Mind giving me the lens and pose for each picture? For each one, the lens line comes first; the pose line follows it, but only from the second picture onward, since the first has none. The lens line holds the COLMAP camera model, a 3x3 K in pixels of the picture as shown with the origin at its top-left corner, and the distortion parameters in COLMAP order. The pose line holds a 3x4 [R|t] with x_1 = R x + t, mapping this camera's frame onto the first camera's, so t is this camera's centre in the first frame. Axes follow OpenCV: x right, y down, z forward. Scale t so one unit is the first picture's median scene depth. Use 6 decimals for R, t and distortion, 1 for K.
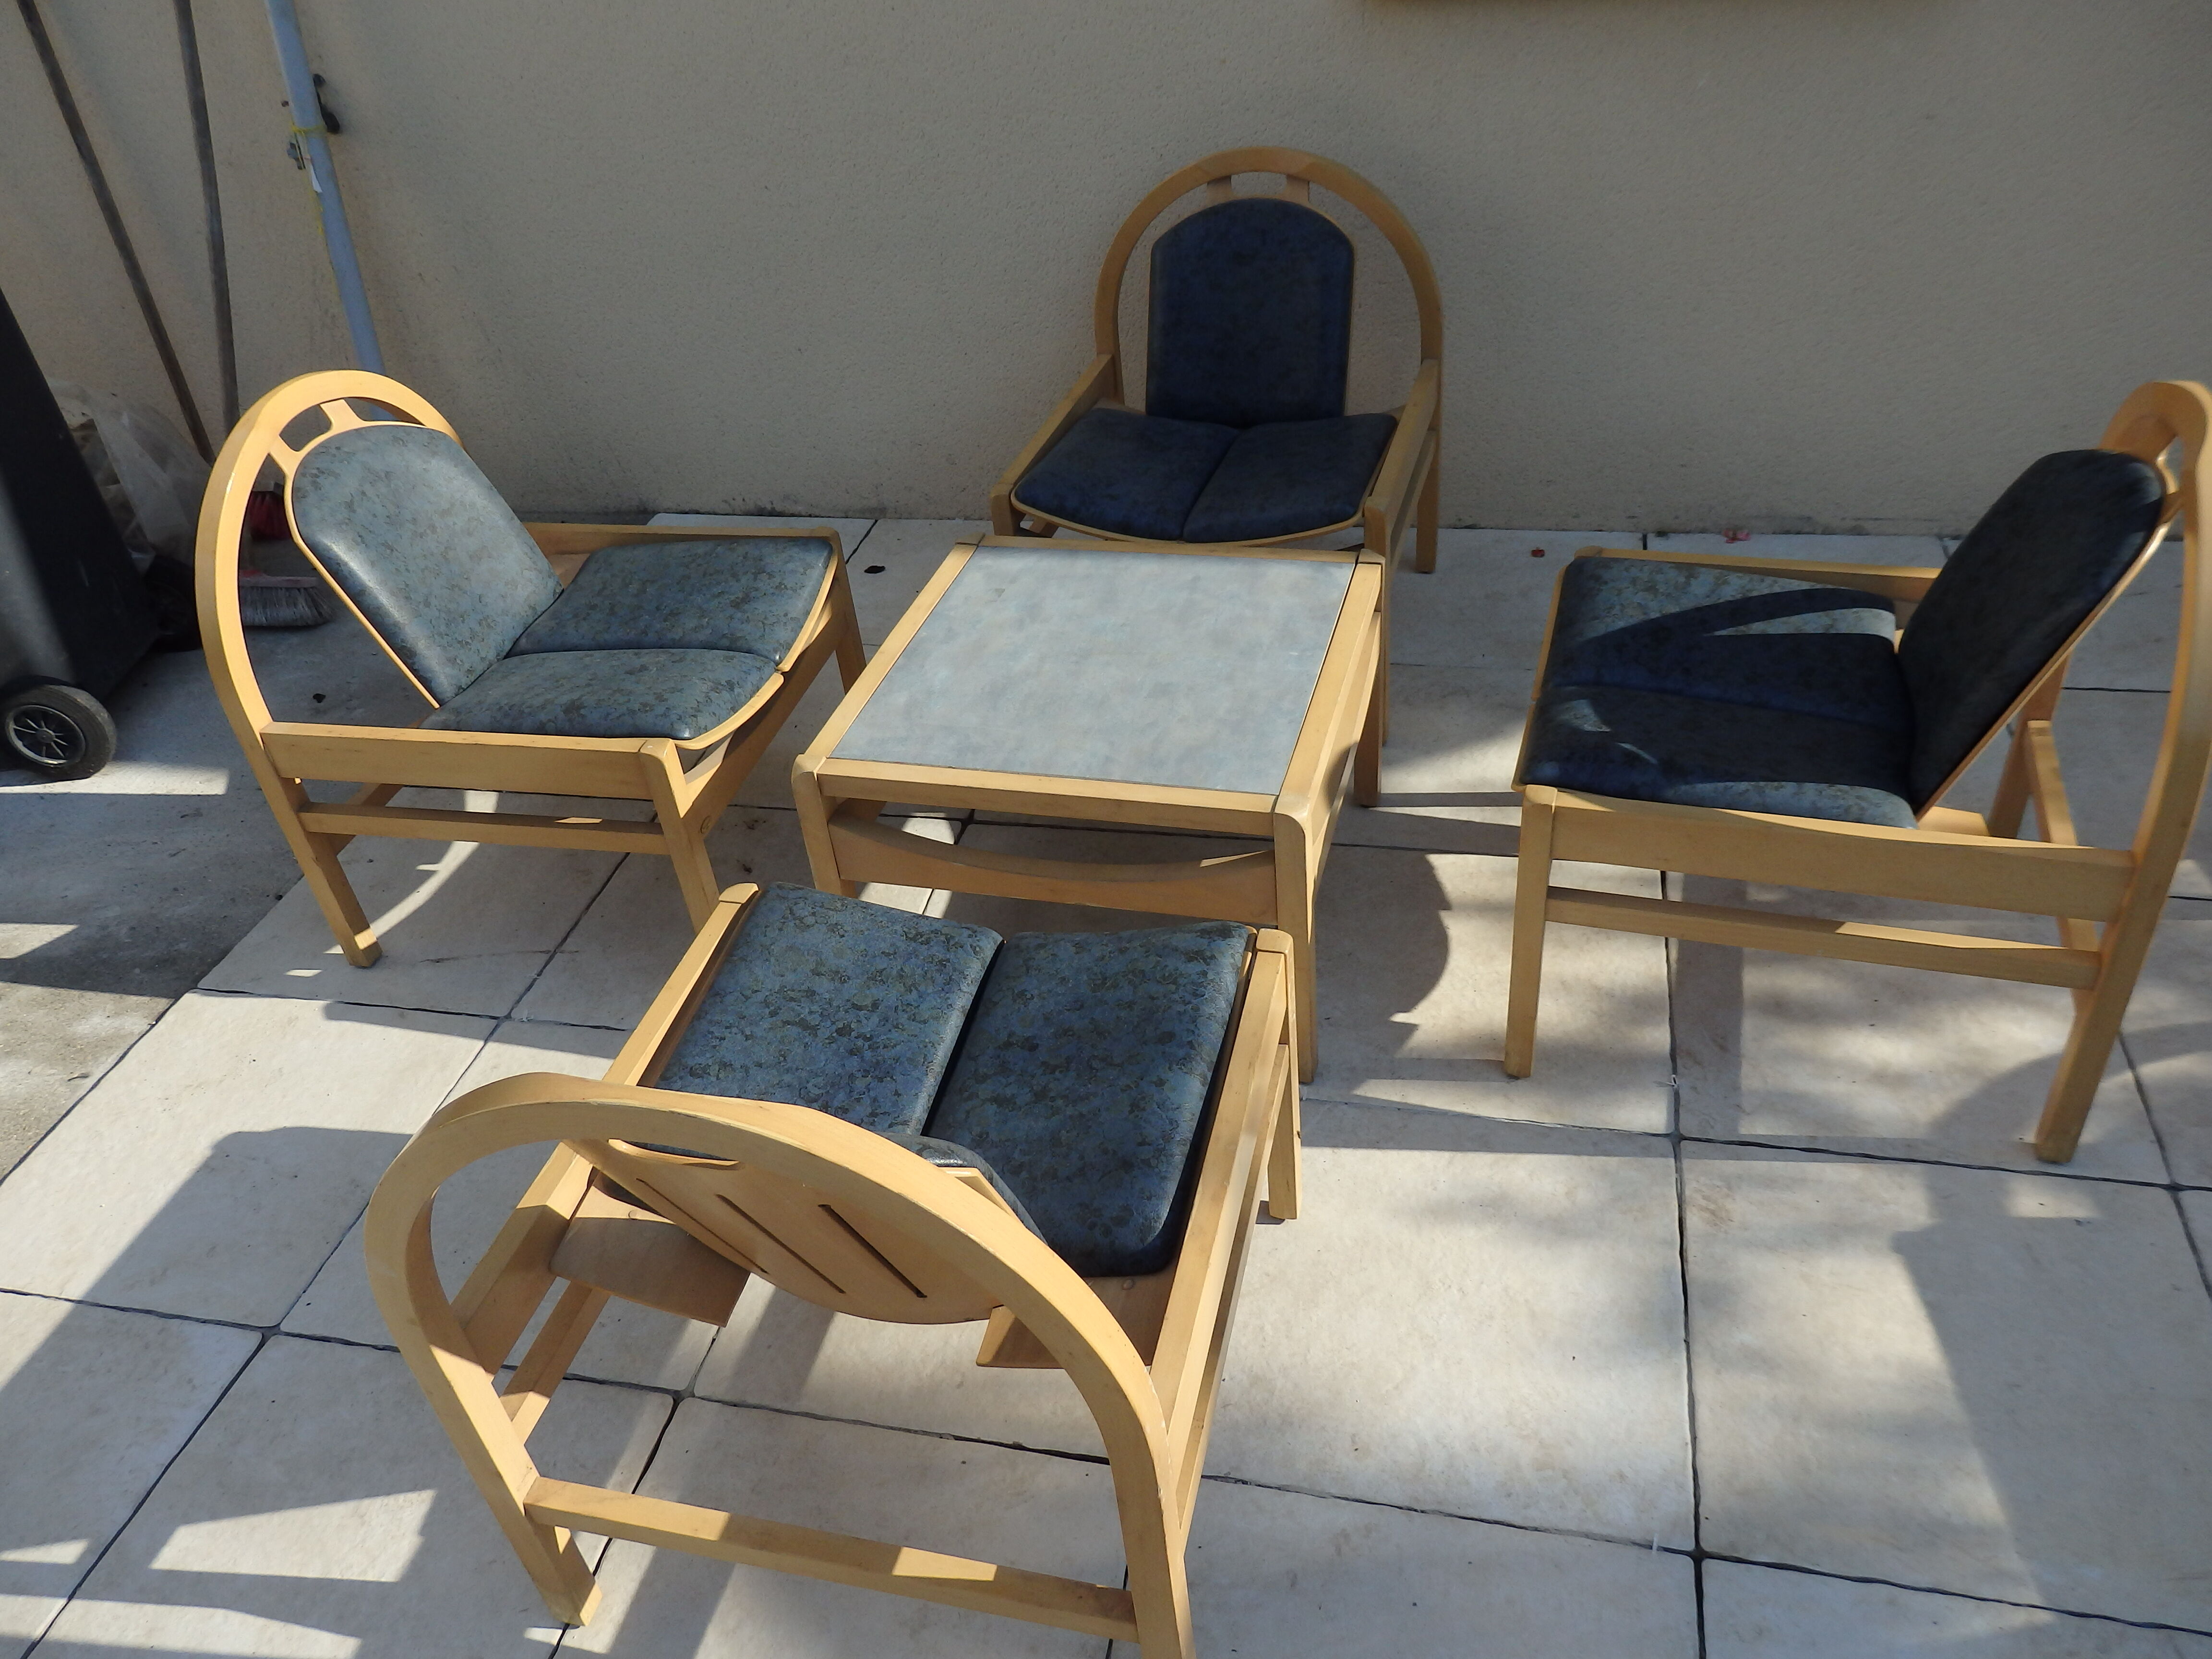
lens RADIAL K [[1639.6, 0, 1117.9], [0, 1639.6, 826.8], [0, 0, 1]] dist [0.005089, -0.000040]
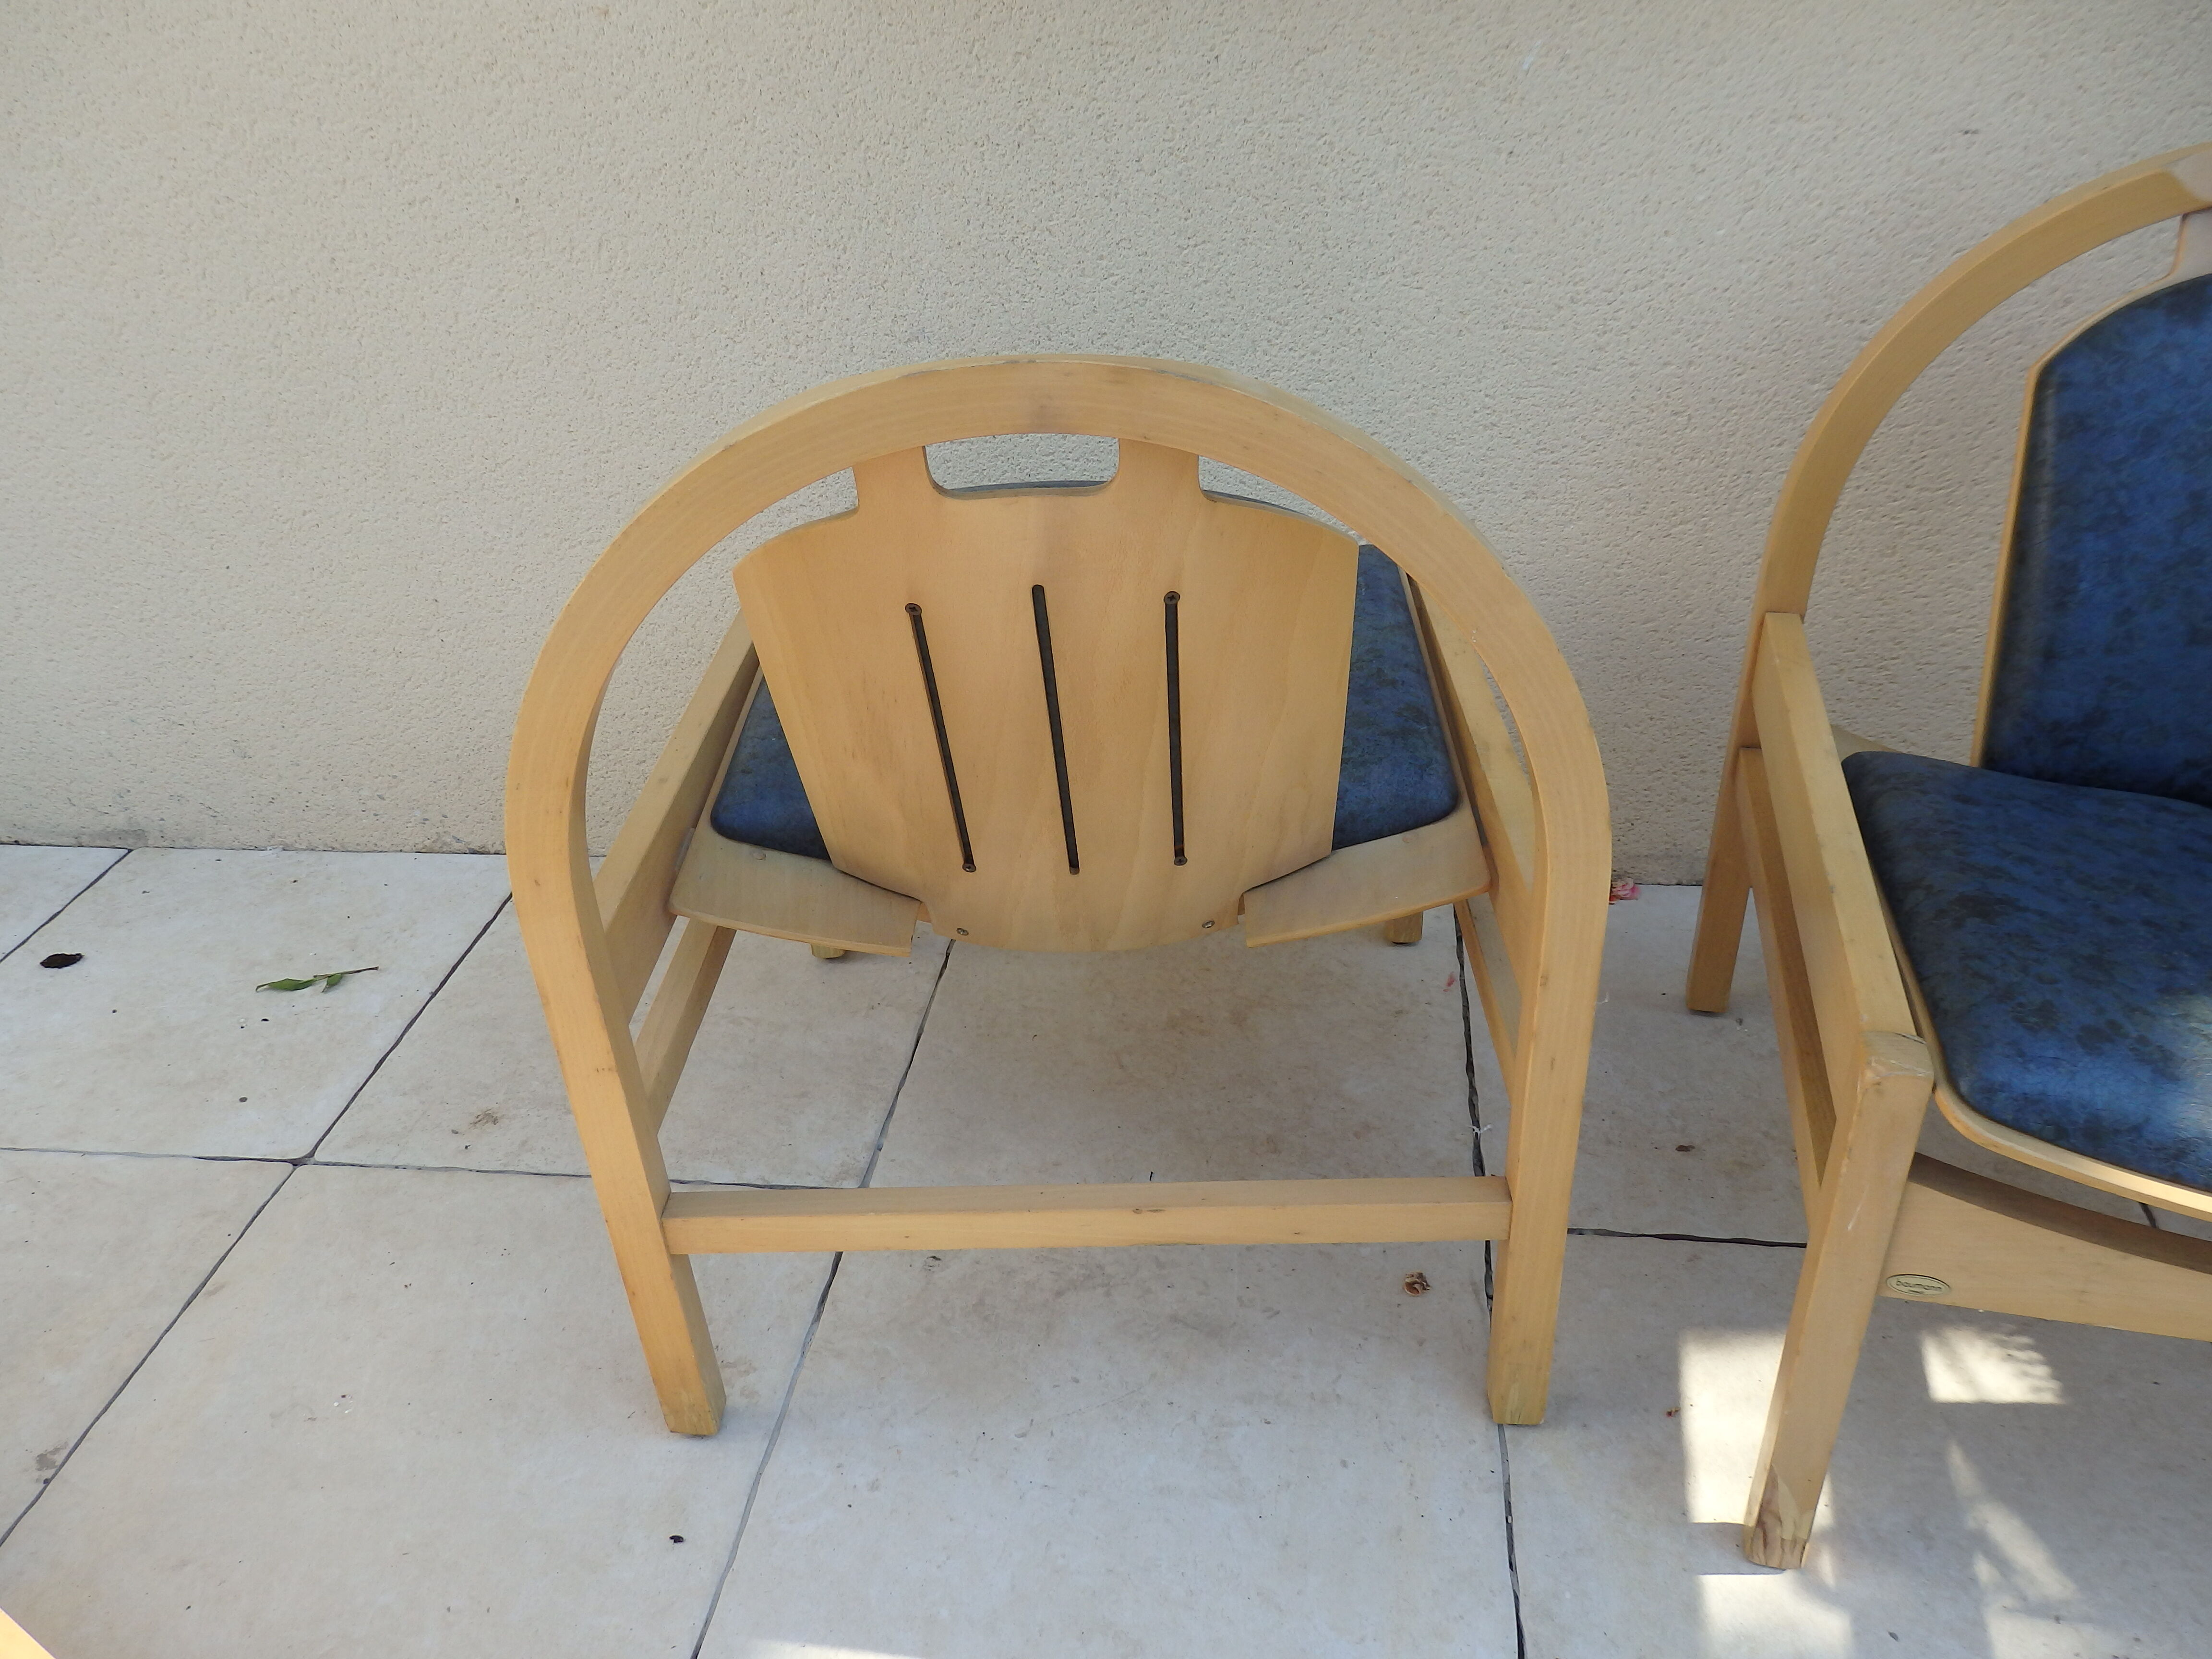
lens RADIAL K [[1579.3, 0, 1106.0], [0, 1579.3, 829.5], [0, 0, 1]] dist [0.003465, 0.003540]
pose [[0.994485, -0.016253, 0.103612, 0.216858], [0.026298, 0.995002, -0.096332, -0.219503], [-0.101529, 0.098526, 0.989942, 0.700615]]
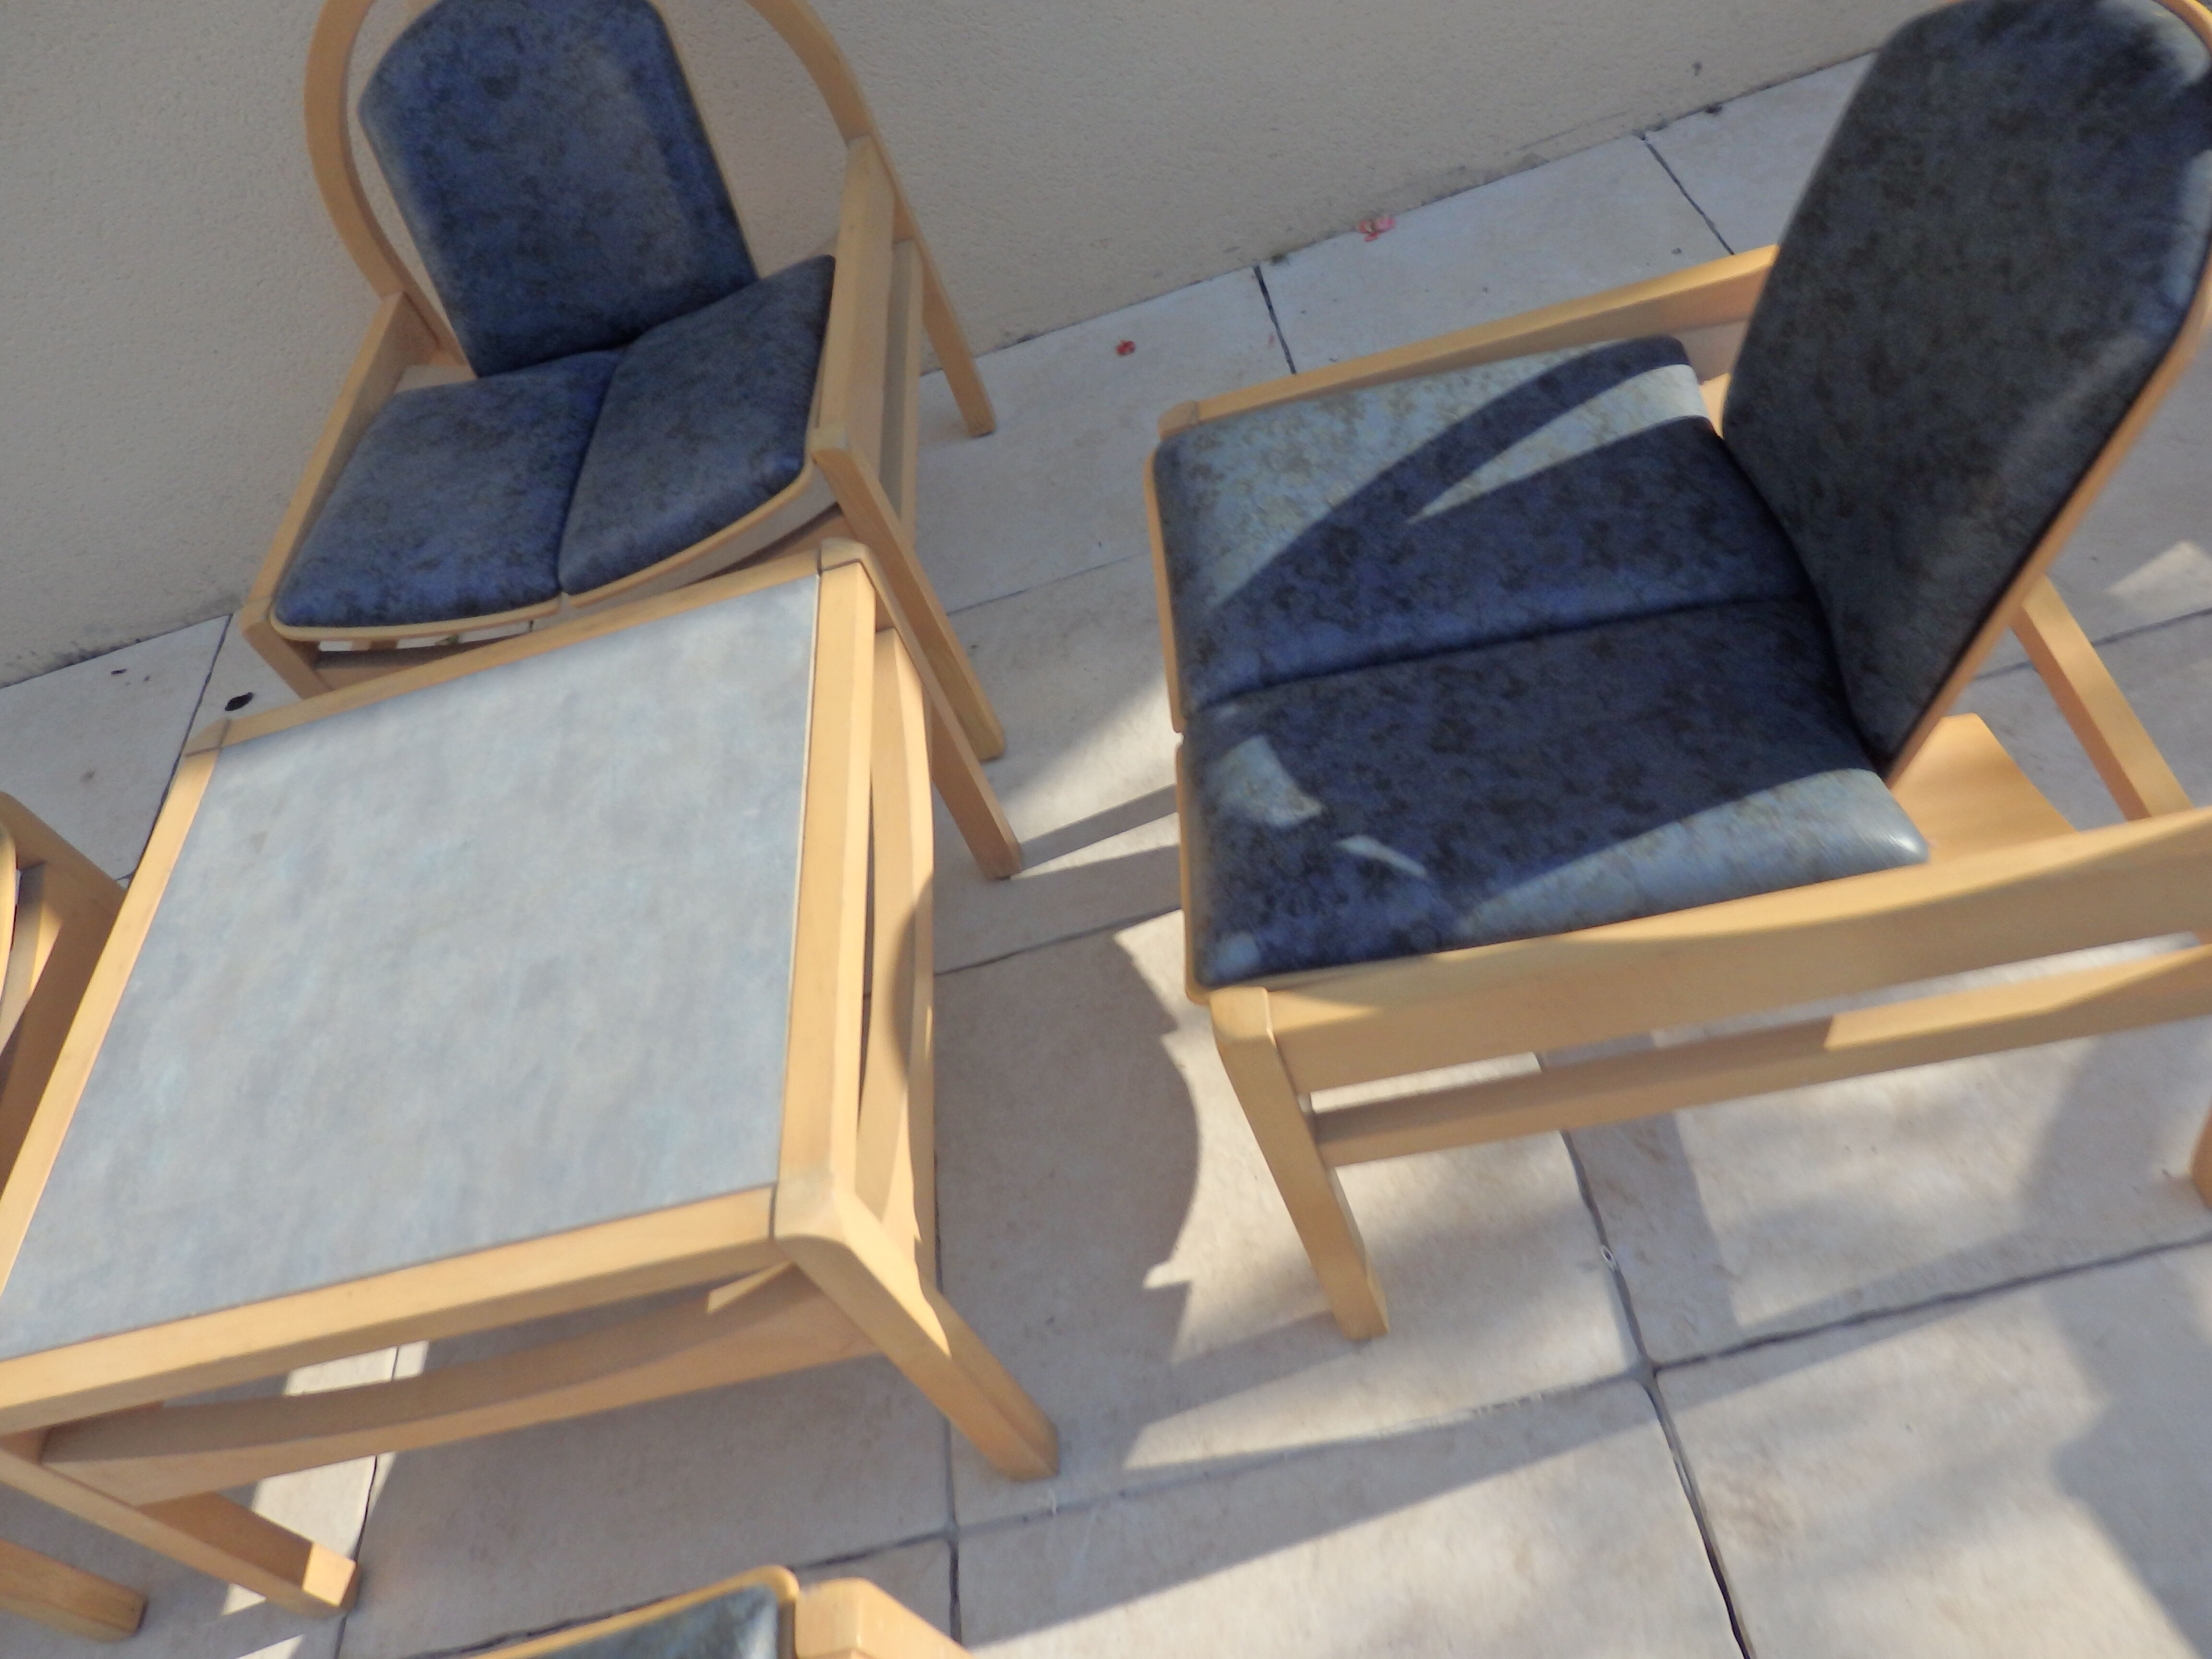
lens RADIAL K [[1613.4, 0, 1109.6], [0, 1613.4, 819.1], [0, 0, 1]] dist [-0.002025, 0.007196]
pose [[0.923006, -0.375809, 0.082632, 0.174270], [0.357643, 0.917108, 0.176080, -0.157323], [-0.141955, -0.132970, 0.980901, 0.446354]]
